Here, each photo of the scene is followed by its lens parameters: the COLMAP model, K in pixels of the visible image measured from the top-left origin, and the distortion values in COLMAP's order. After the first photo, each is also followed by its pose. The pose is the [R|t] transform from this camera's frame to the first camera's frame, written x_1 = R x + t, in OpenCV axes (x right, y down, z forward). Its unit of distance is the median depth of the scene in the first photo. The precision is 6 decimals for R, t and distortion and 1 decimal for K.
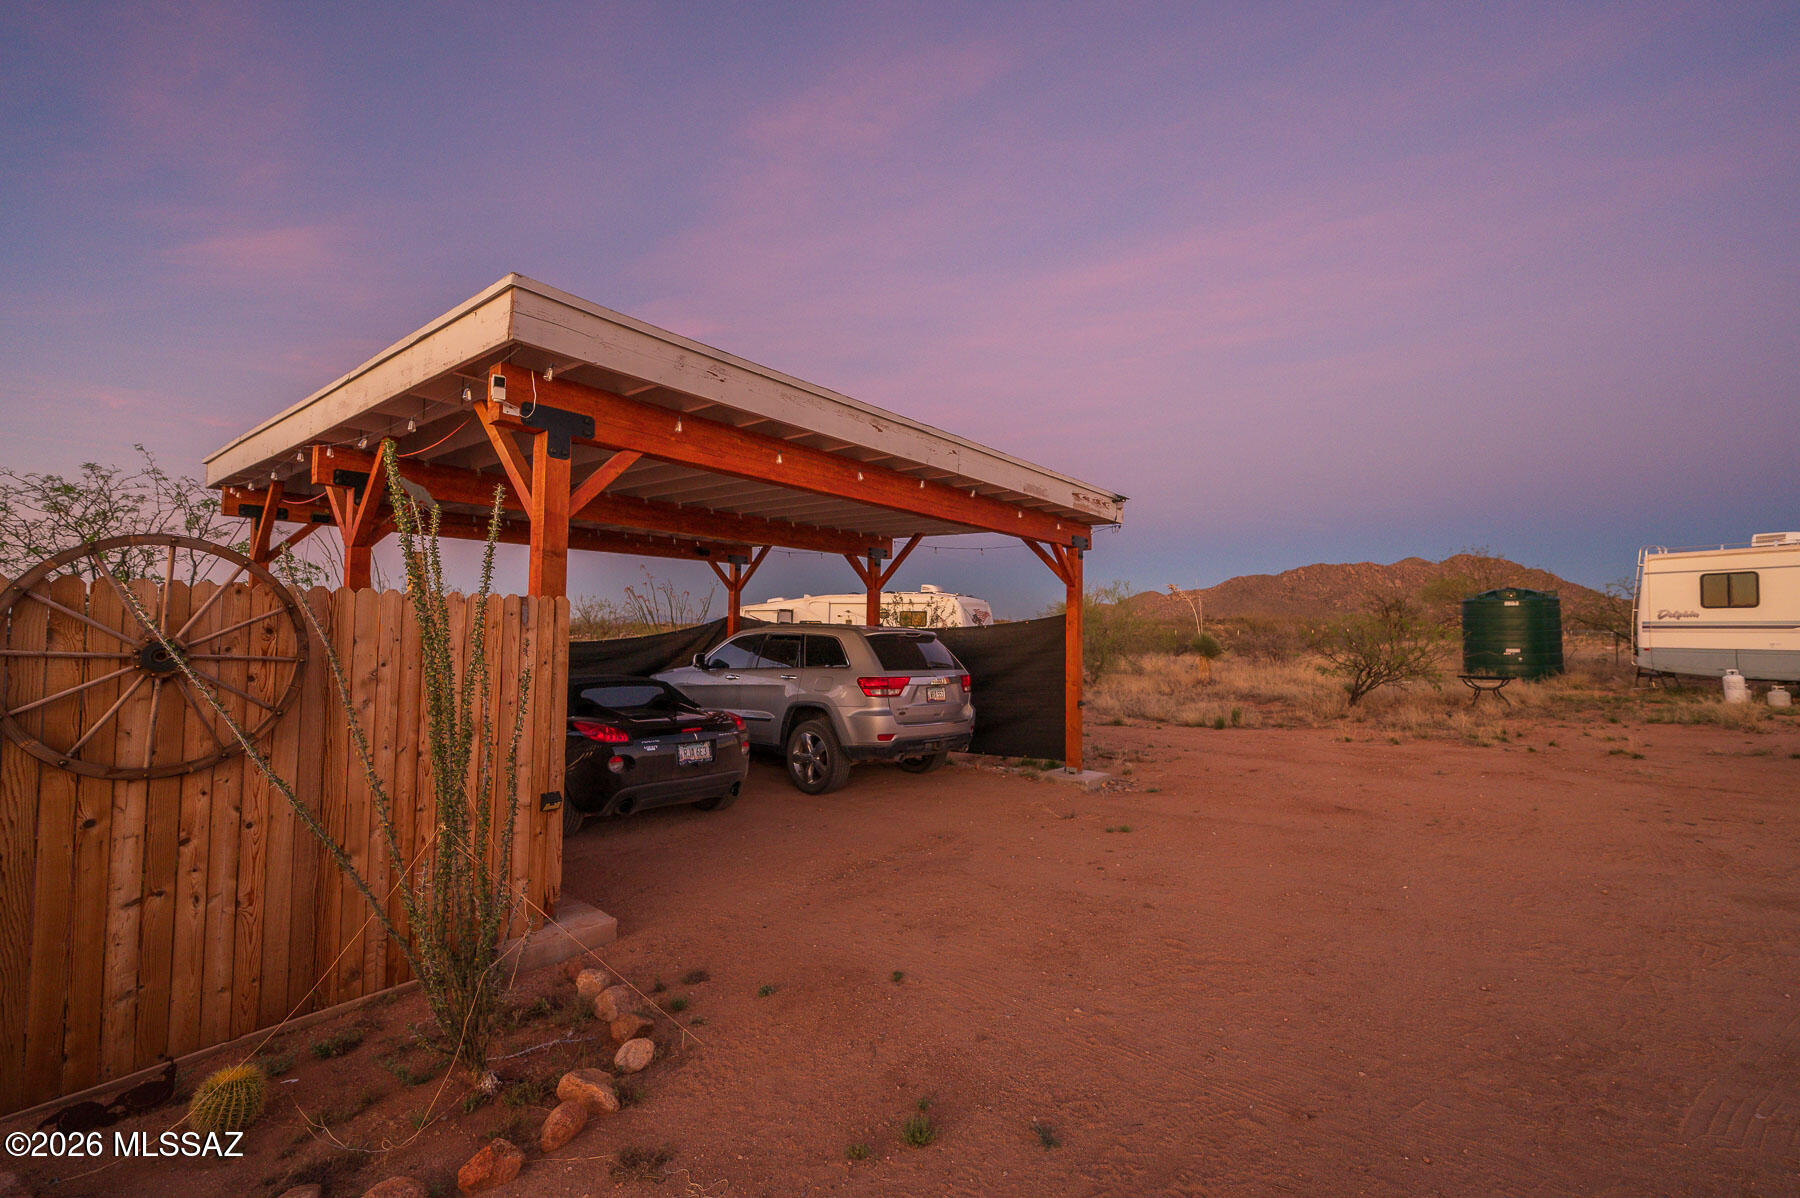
lens RADIAL K [[788.1, 0, 904.2], [0, 788.1, 602.1], [0, 0, 1]] dist [-0.000648, 0.000010]
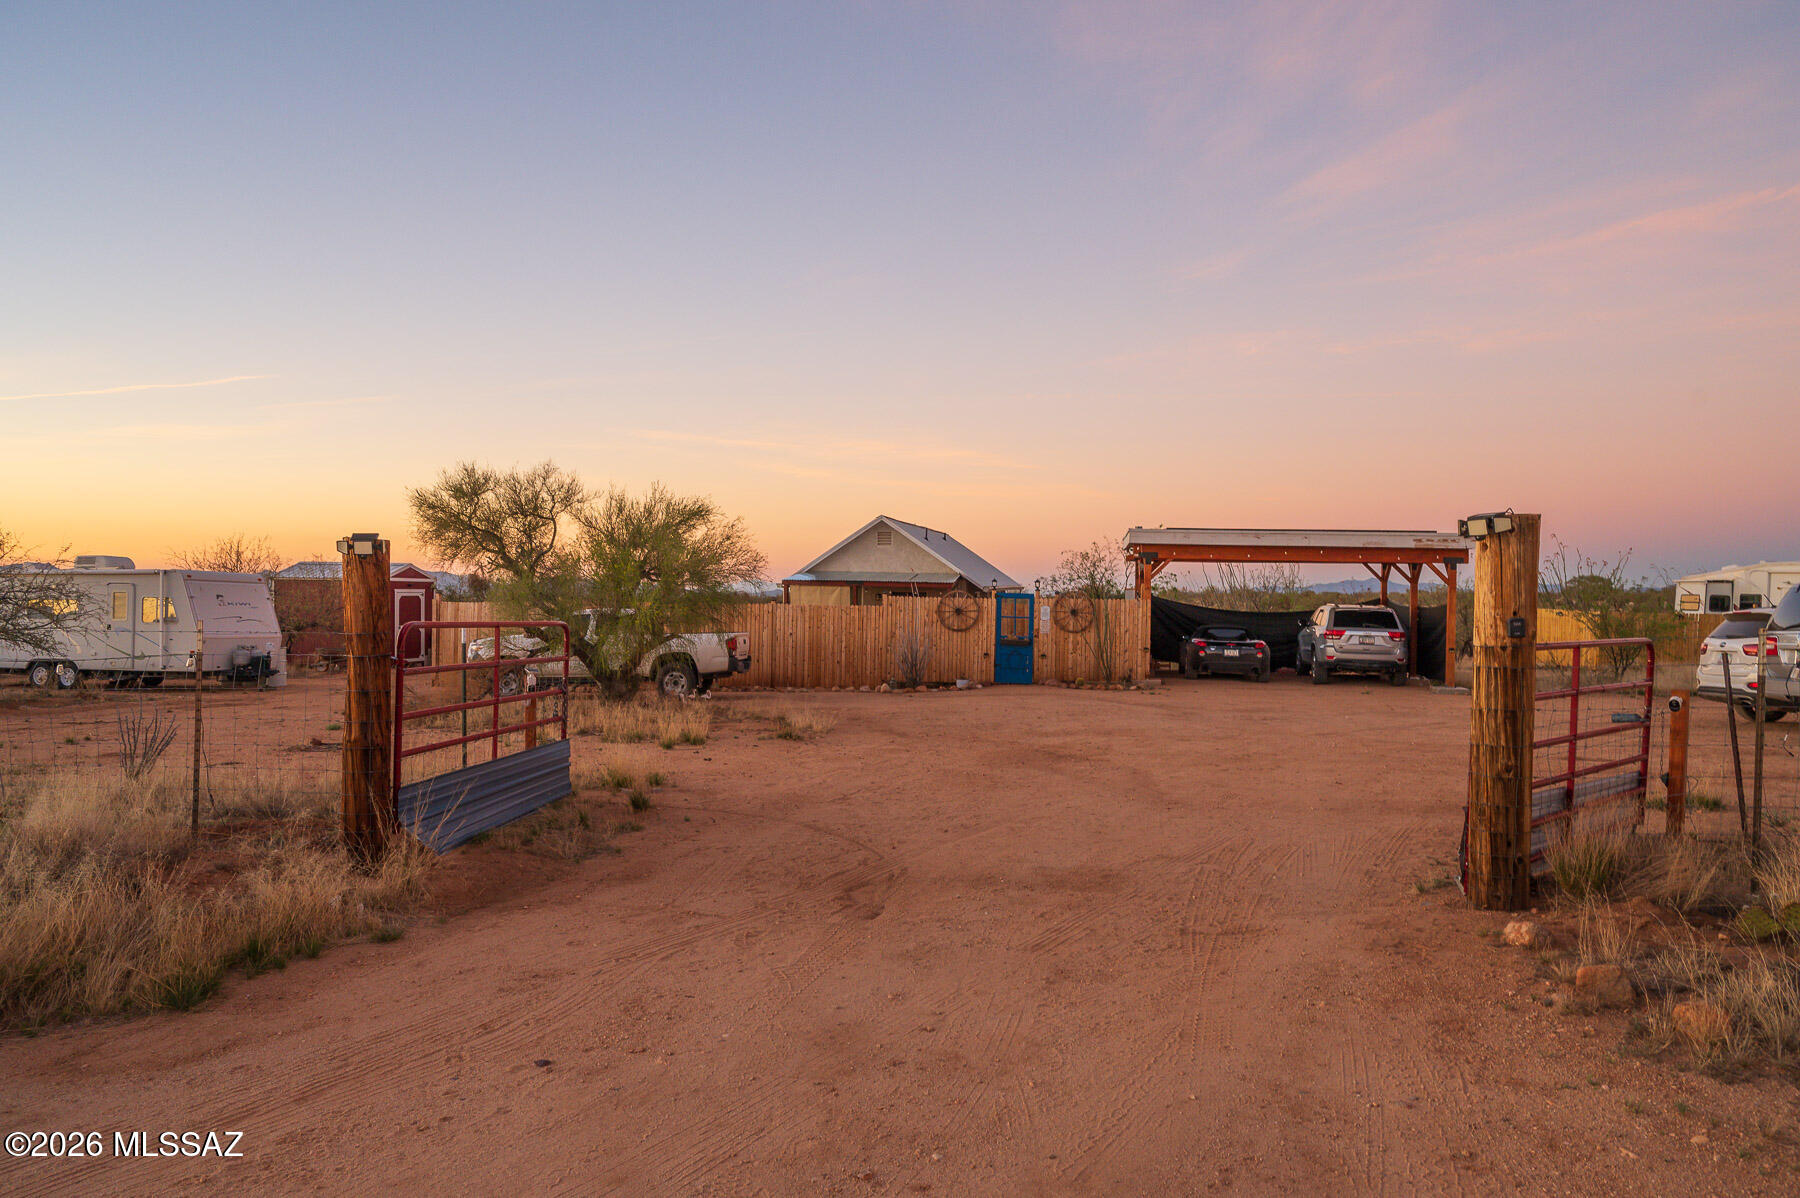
lens RADIAL K [[1233.9, 0, 901.9], [0, 1233.9, 600.8], [0, 0, 1]] dist [0.000383, -0.001815]
pose [[0.510554, 0.005467, -0.859828, 5.945905], [0.026722, 0.999396, 0.022222, -0.237352], [0.859431, -0.034322, 0.510099, -4.514633]]
